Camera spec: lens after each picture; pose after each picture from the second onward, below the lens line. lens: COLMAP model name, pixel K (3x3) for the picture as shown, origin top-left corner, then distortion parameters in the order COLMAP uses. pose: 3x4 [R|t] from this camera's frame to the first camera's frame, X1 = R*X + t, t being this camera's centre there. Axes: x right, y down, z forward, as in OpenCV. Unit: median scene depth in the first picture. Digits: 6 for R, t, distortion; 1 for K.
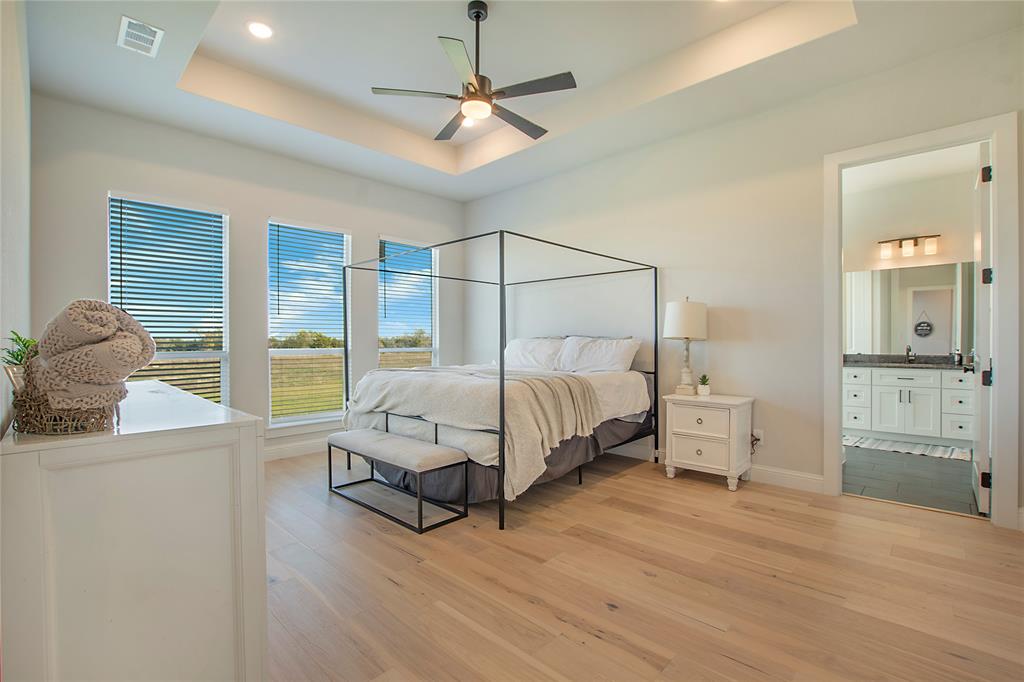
lens RADIAL K [[454.9, 0, 513.3], [0, 454.9, 344.1], [0, 0, 1]] dist [-0.010730, -0.000787]
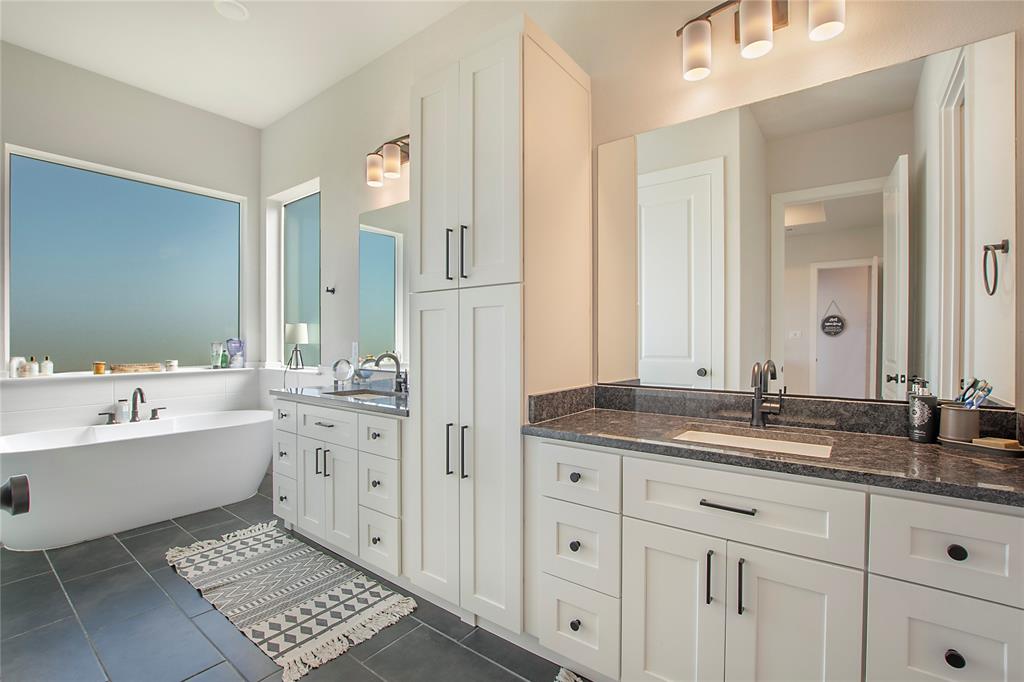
lens RADIAL K [[454.9, 0, 517.7], [0, 454.9, 346.2], [0, 0, 1]] dist [-0.010730, -0.000787]
pose [[0.993413, 0.008600, 0.114270, 1.224485], [-0.007859, 0.999945, -0.006934, -0.007279], [-0.114323, 0.005991, 0.993426, 1.296417]]
